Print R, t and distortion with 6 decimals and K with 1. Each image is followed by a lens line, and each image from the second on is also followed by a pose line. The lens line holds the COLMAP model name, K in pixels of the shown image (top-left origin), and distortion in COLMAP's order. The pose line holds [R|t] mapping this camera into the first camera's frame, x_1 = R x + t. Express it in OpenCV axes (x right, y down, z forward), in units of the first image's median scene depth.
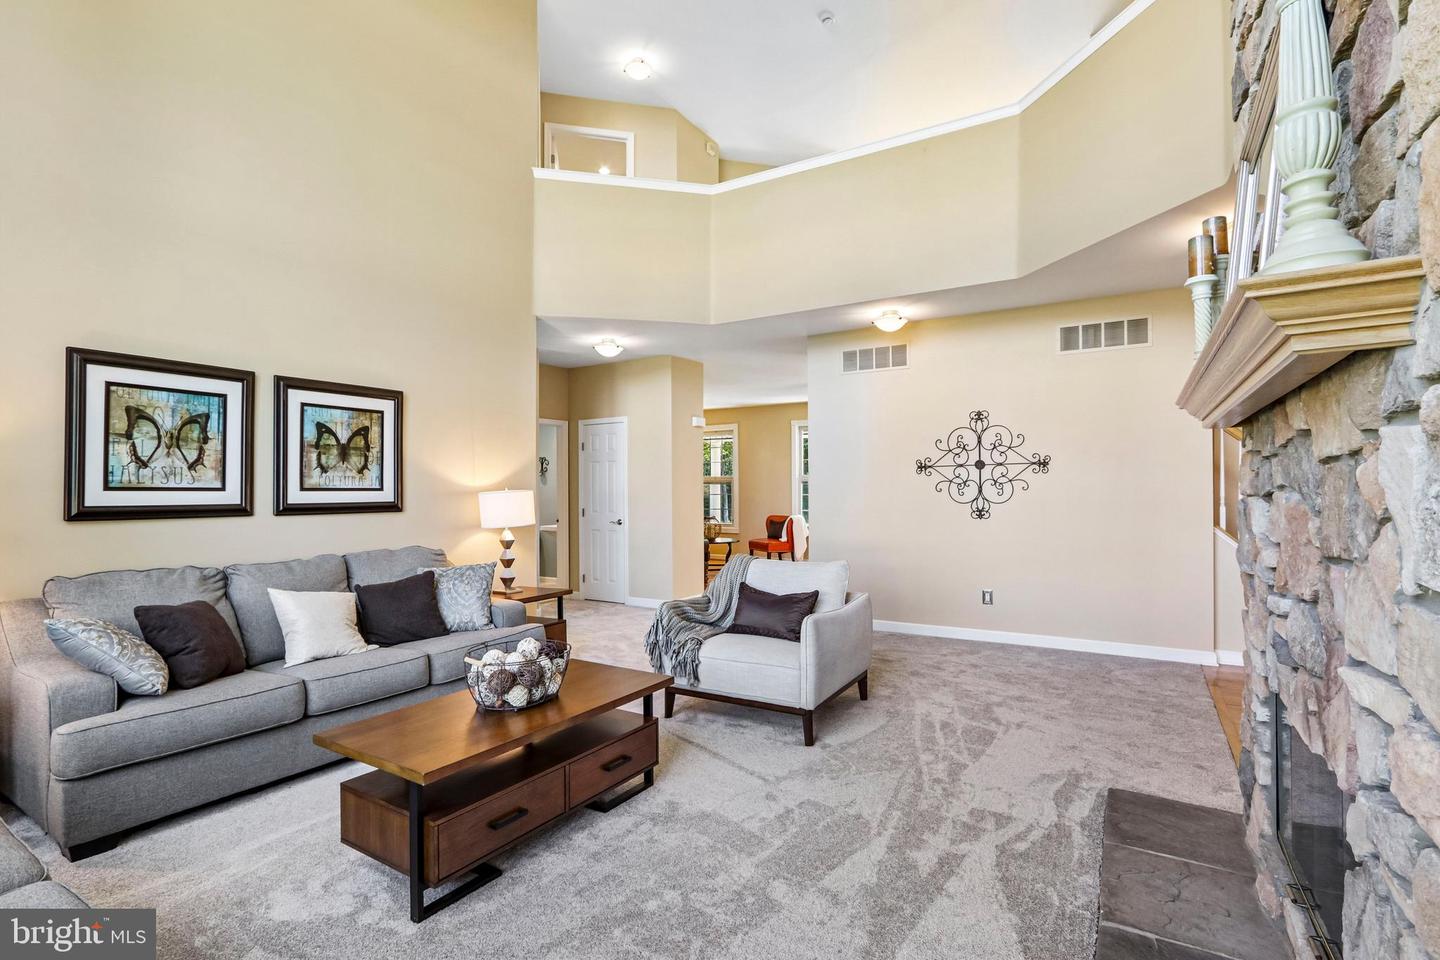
lens RADIAL K [[666.5, 0, 713.7], [0, 666.5, 492.3], [0, 0, 1]] dist [-0.017556, 0.001049]
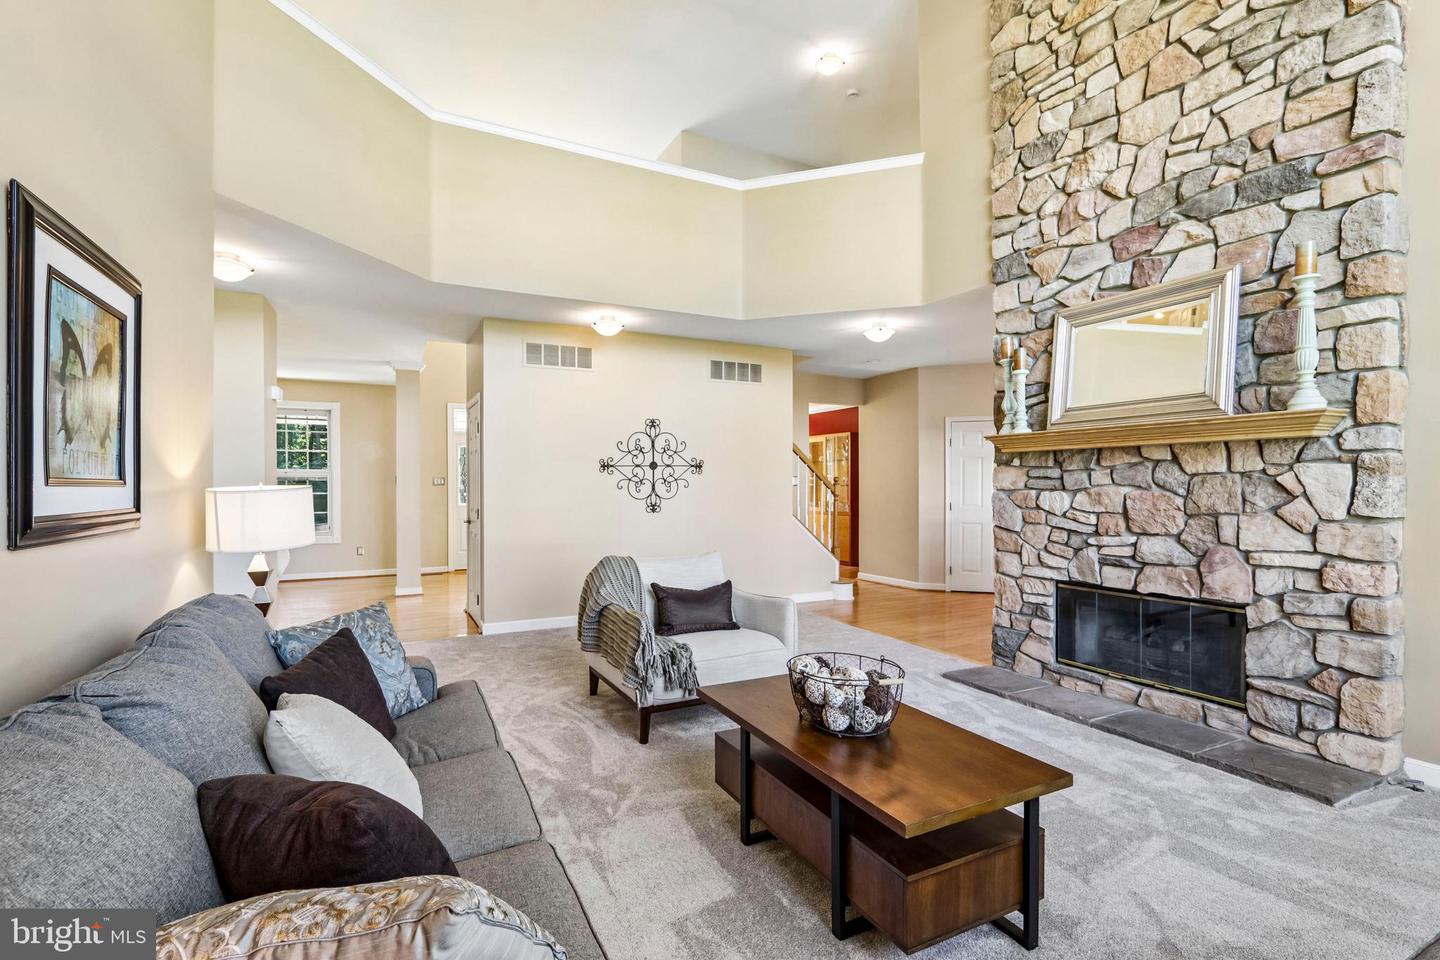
lens RADIAL K [[666.5, 0, 690.7], [0, 666.5, 484.9], [0, 0, 1]] dist [-0.017556, 0.001049]
pose [[0.531622, 0.004838, 0.846968, -0.697527], [0.004614, 0.999952, -0.008608, 0.002620], [-0.846969, 0.008484, 0.531574, 0.426378]]
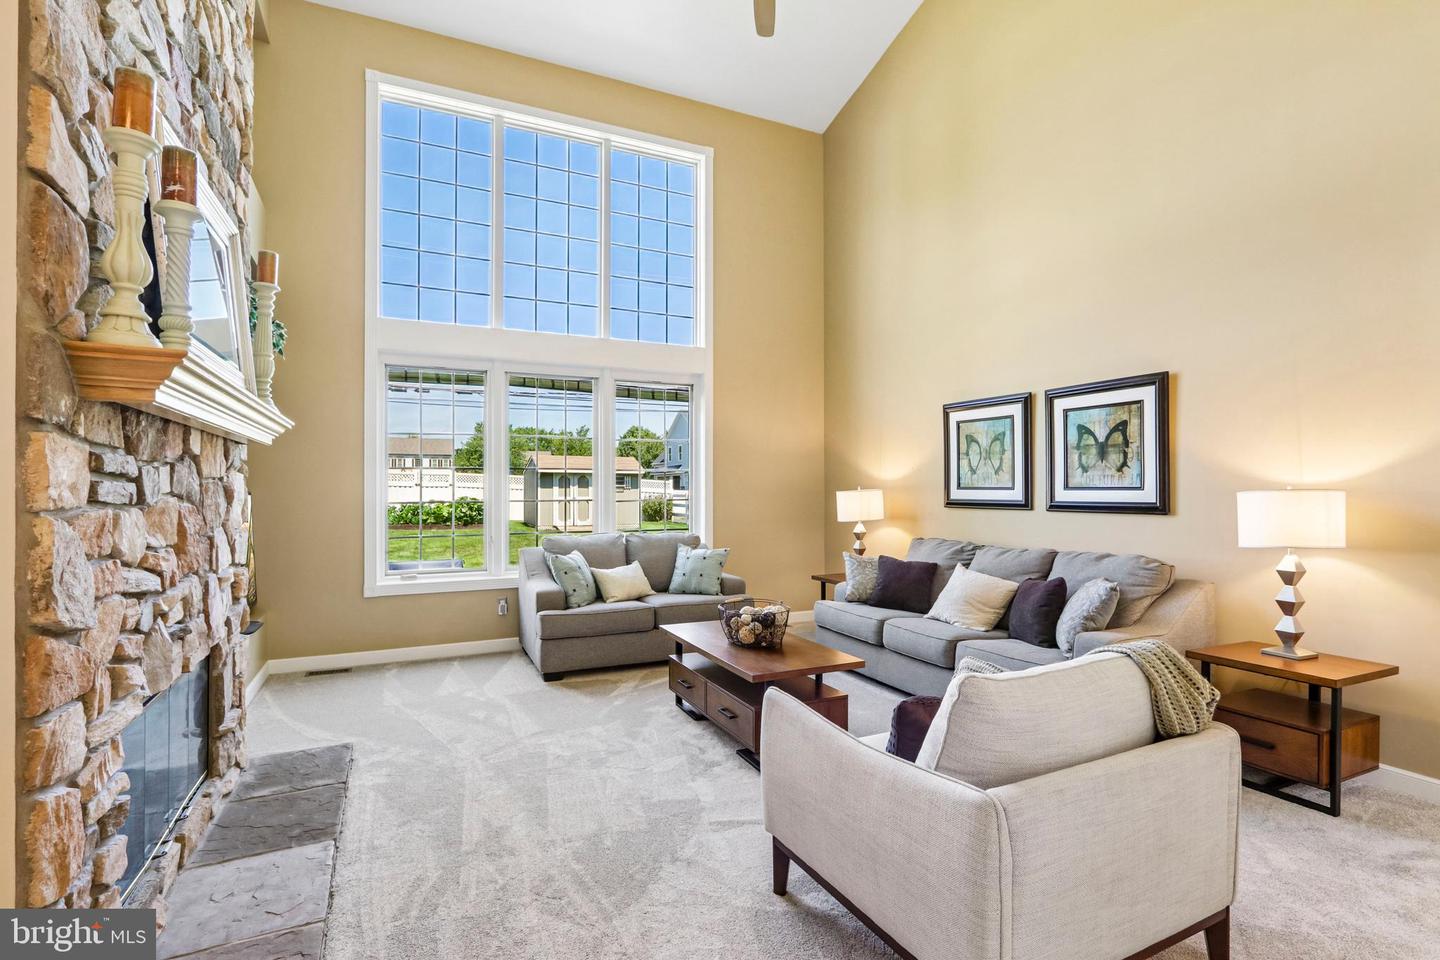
lens RADIAL K [[666.5, 0, 719.0], [0, 666.5, 481.0], [0, 0, 1]] dist [-0.017556, 0.001049]
pose [[-0.519984, -0.010034, -0.854117, 0.565649], [-0.002546, 0.999945, -0.010197, -0.003928], [0.854172, -0.003128, -0.519981, 1.003357]]
